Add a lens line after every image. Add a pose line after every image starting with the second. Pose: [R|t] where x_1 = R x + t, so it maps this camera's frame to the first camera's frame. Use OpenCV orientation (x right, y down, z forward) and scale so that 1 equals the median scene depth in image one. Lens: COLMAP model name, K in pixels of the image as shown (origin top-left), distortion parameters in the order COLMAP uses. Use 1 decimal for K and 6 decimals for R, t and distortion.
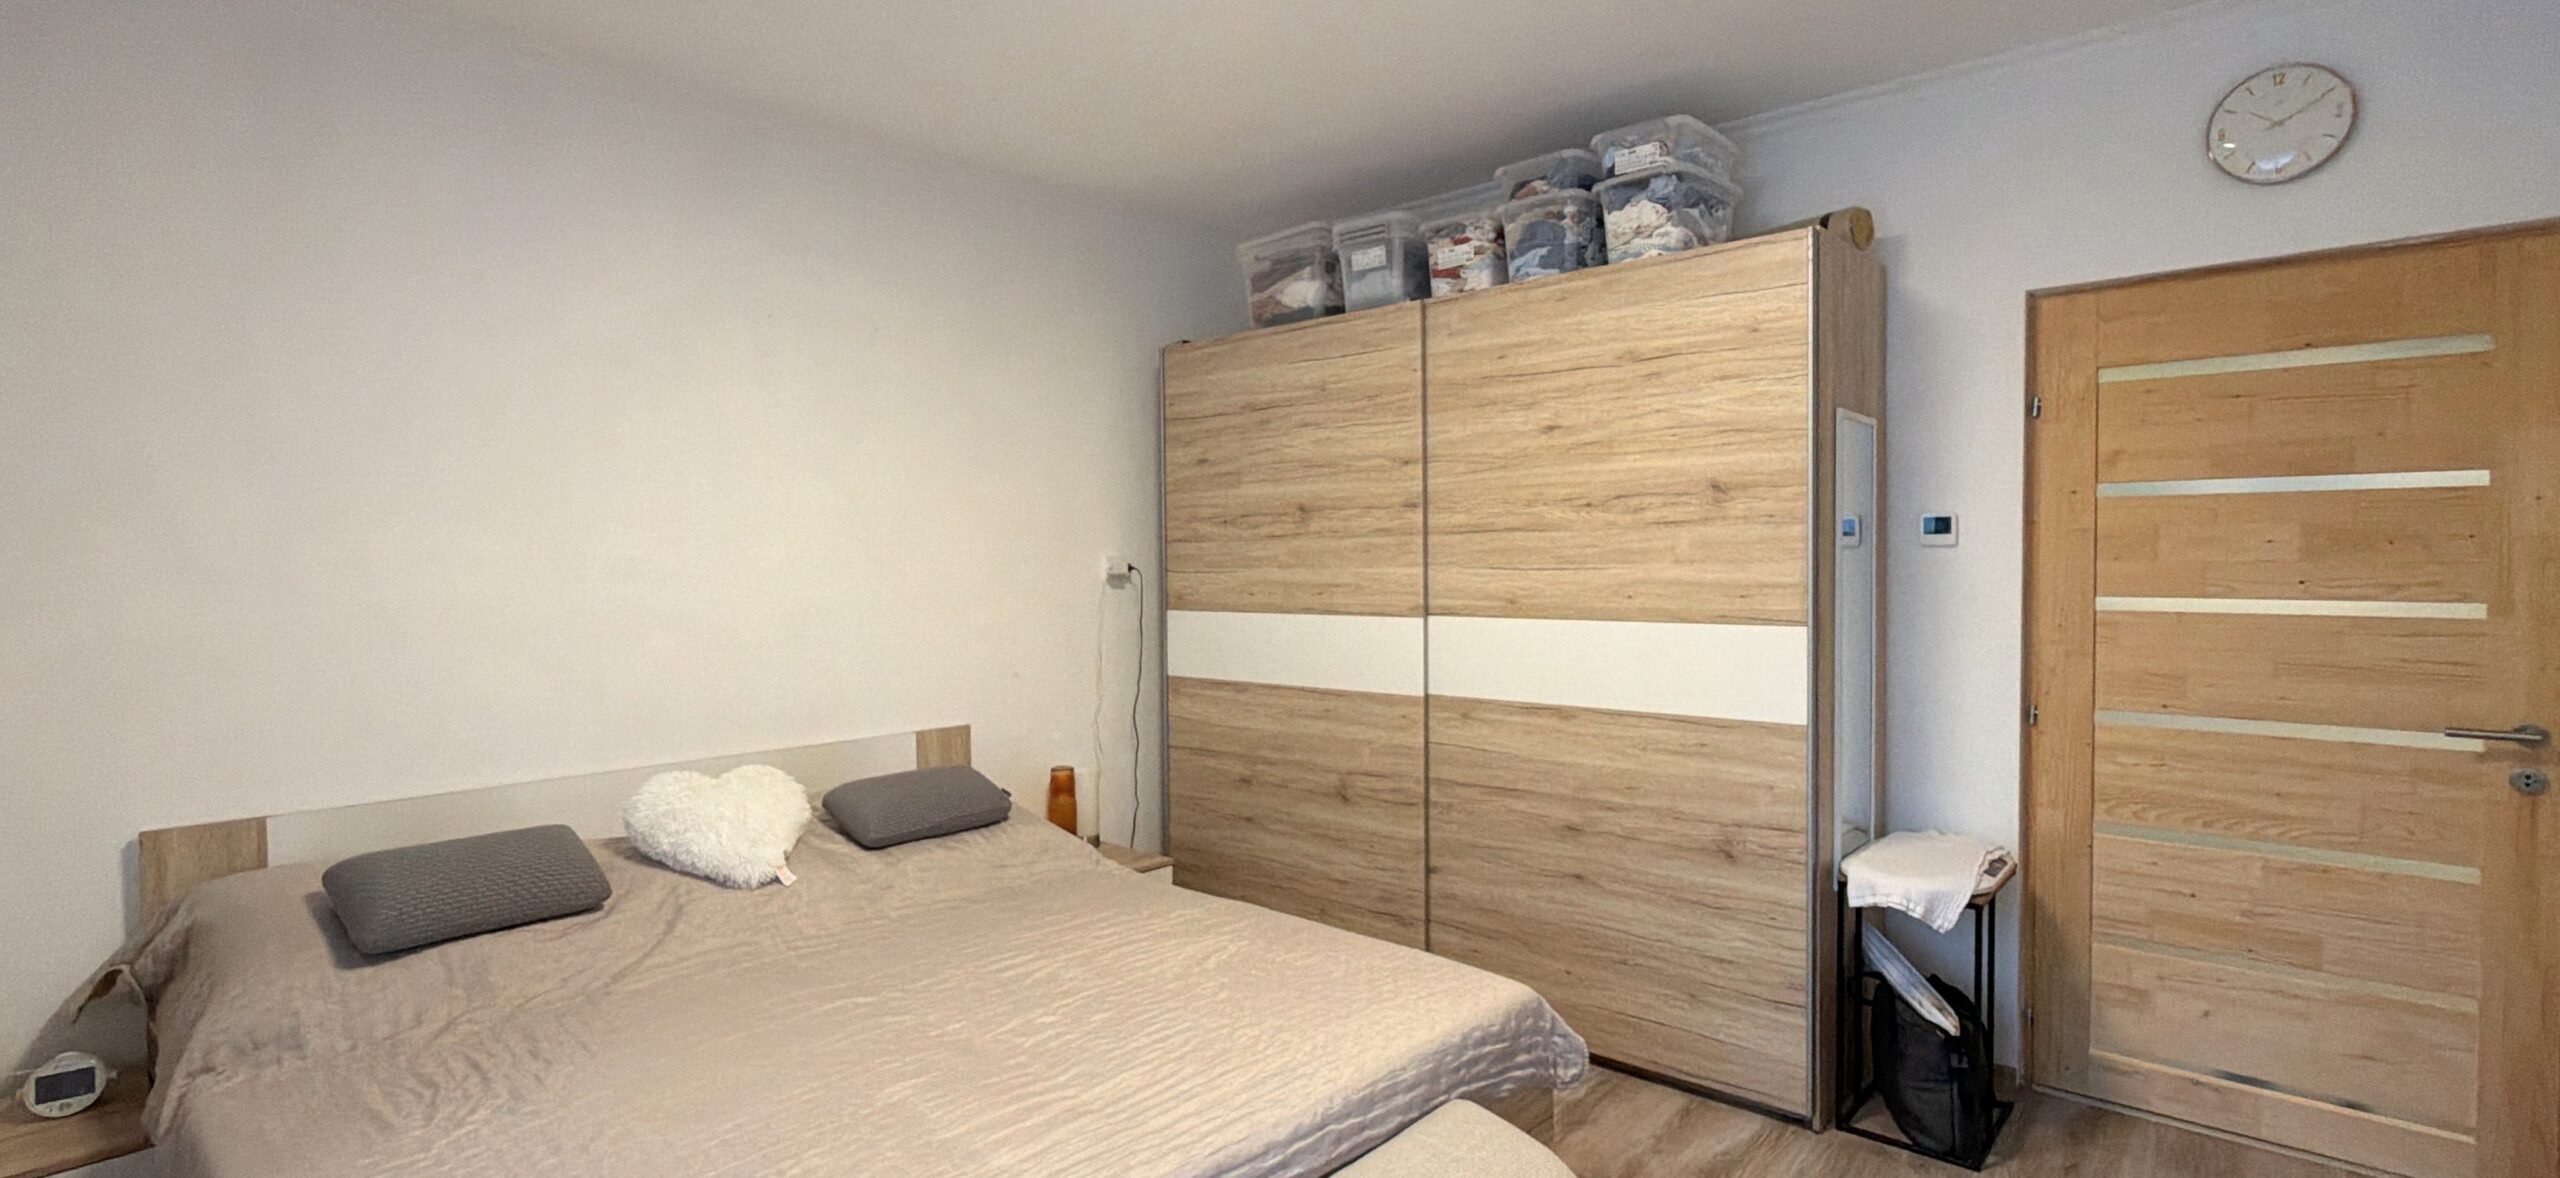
lens RADIAL K [[1173.9, 0, 1288.4], [0, 1173.9, 596.8], [0, 0, 1]] dist [0.004502, -0.000607]
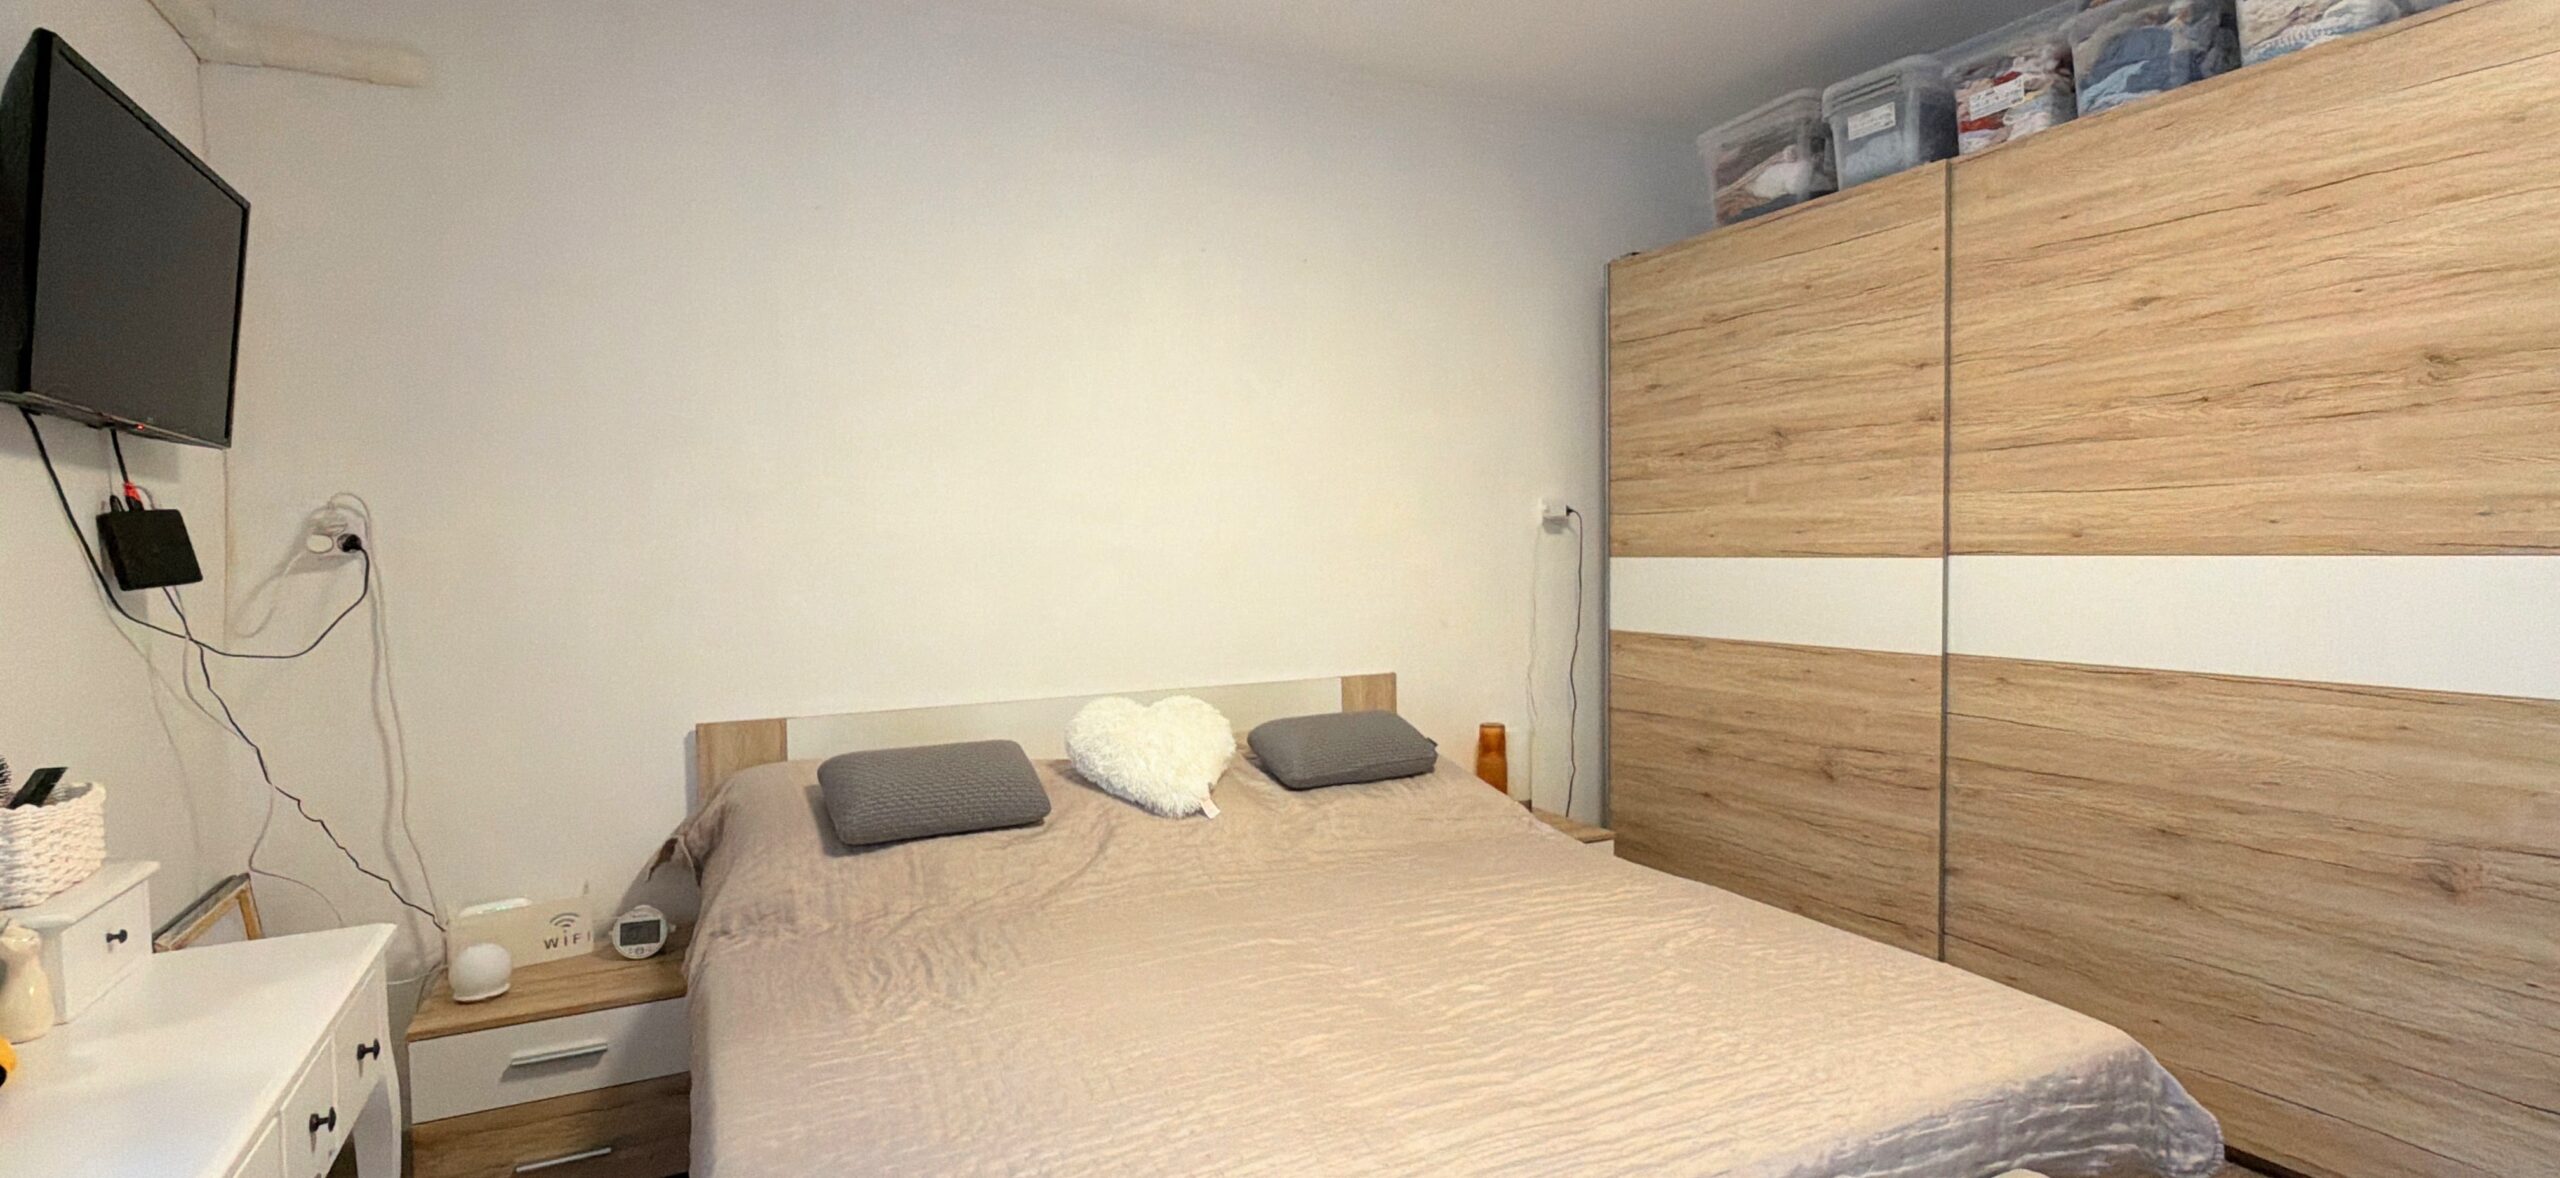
lens RADIAL K [[1173.9, 0, 1280.2], [0, 1173.9, 598.1], [0, 0, 1]] dist [0.004502, -0.000607]
pose [[0.932543, 0.011524, -0.360876, -0.019098], [-0.005820, 0.999840, 0.016889, 0.038575], [0.361013, -0.013650, 0.932461, 0.095629]]
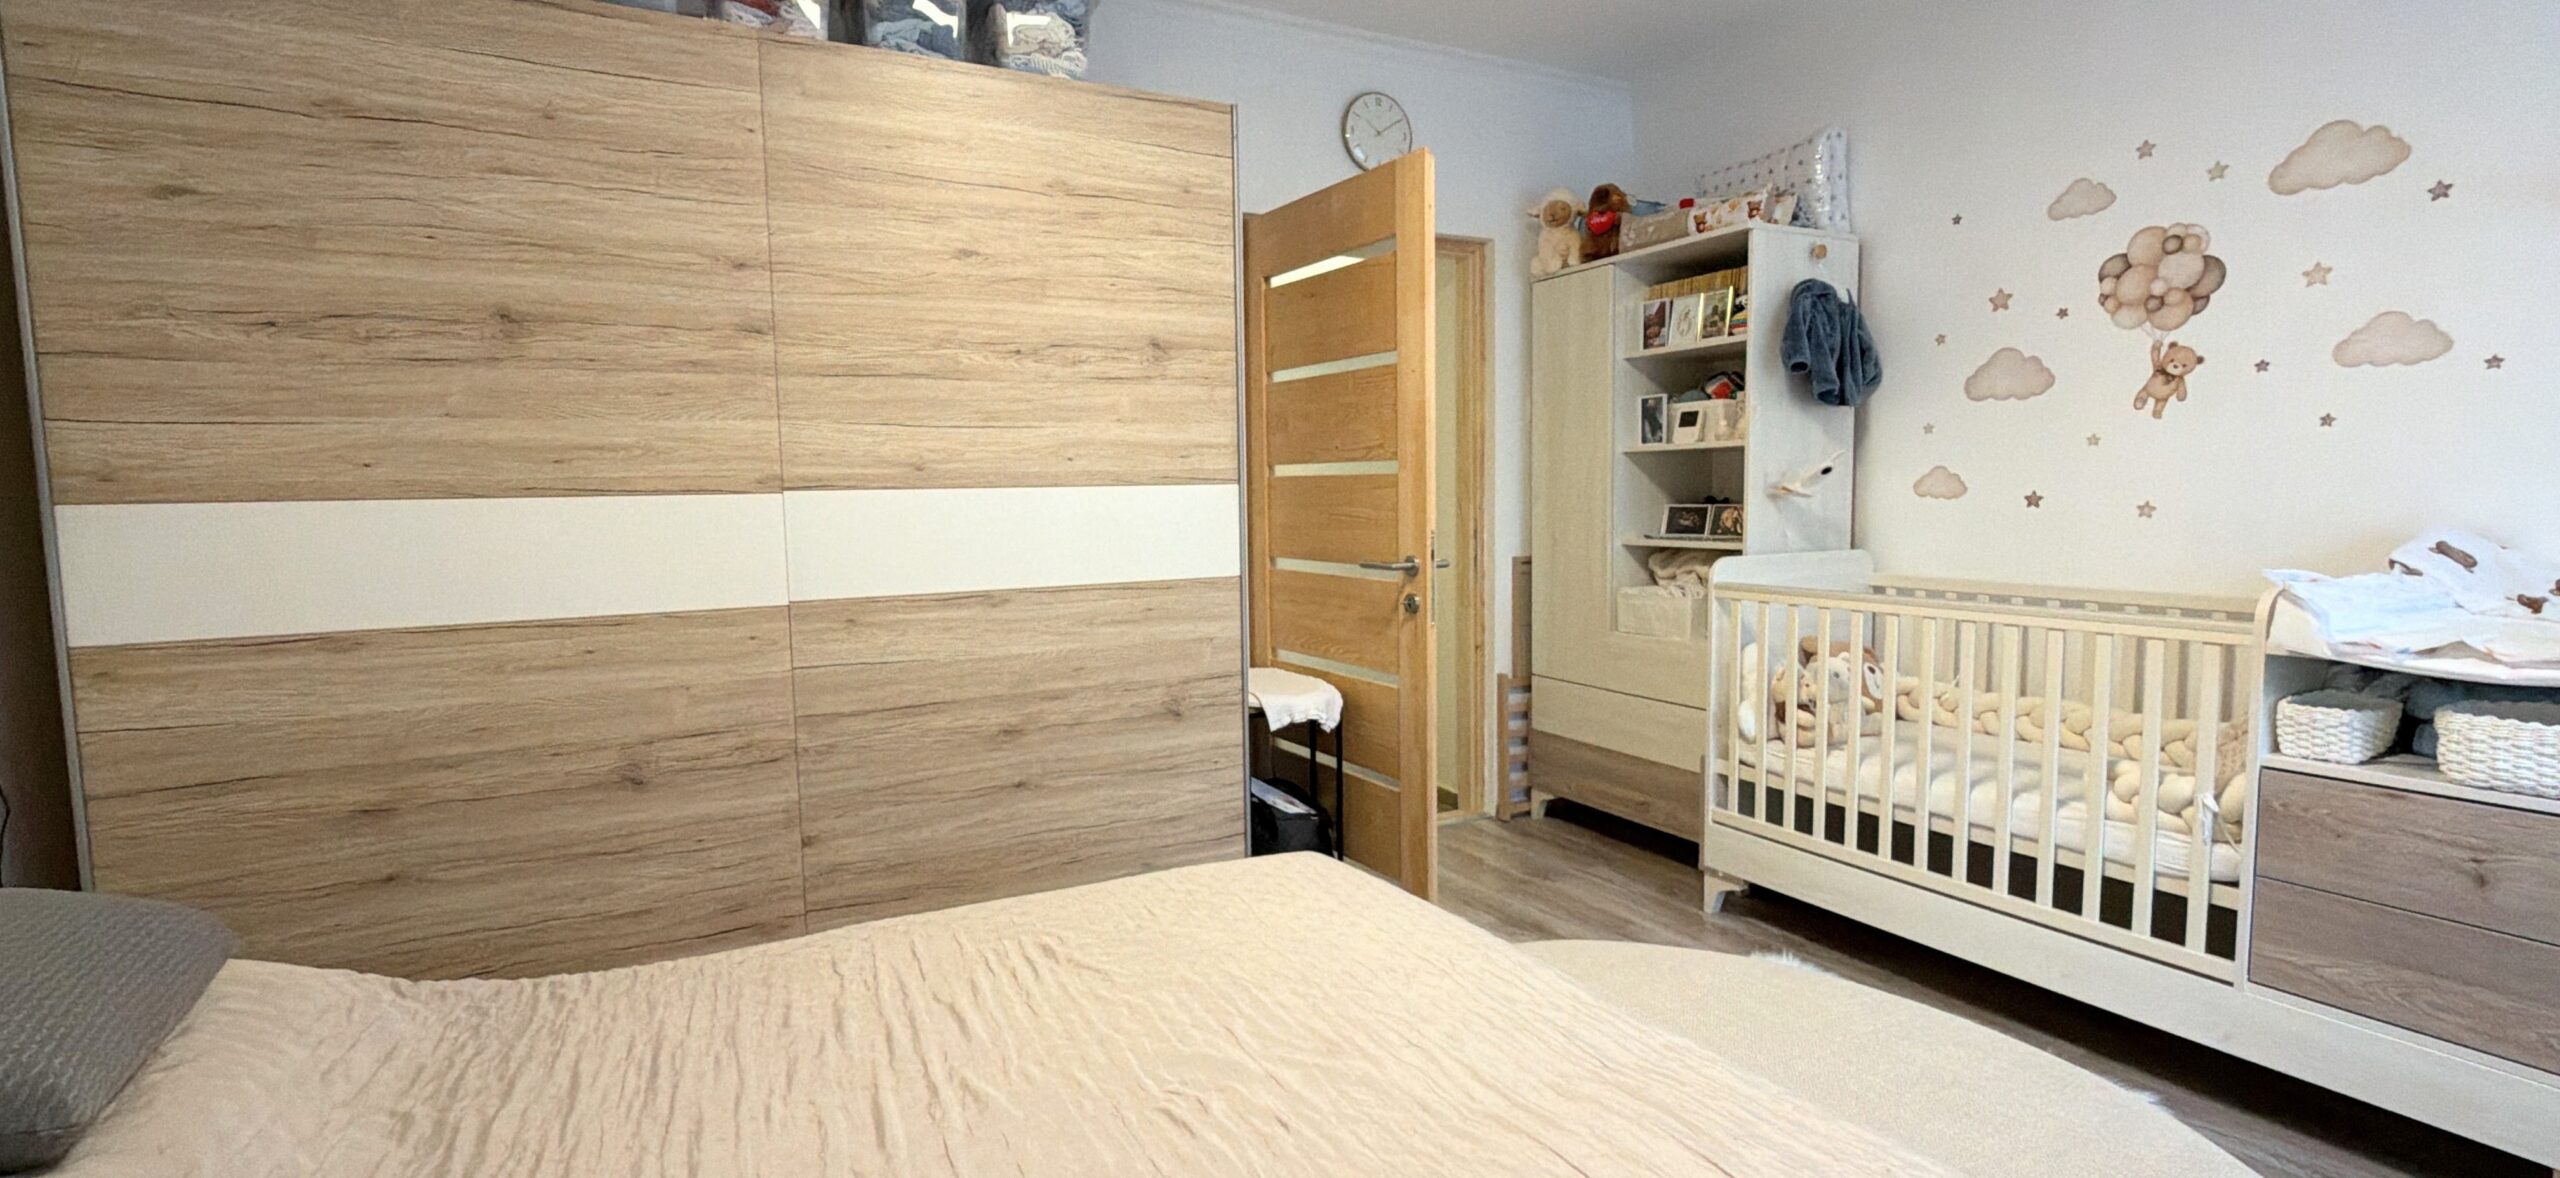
lens RADIAL K [[1173.9, 0, 1350.1], [0, 1173.9, 570.4], [0, 0, 1]] dist [0.004502, -0.000607]
pose [[0.328392, -0.075336, 0.941532, -0.491950], [0.037223, 0.997072, 0.066797, 0.033012], [-0.943808, 0.013111, 0.330235, 0.497374]]
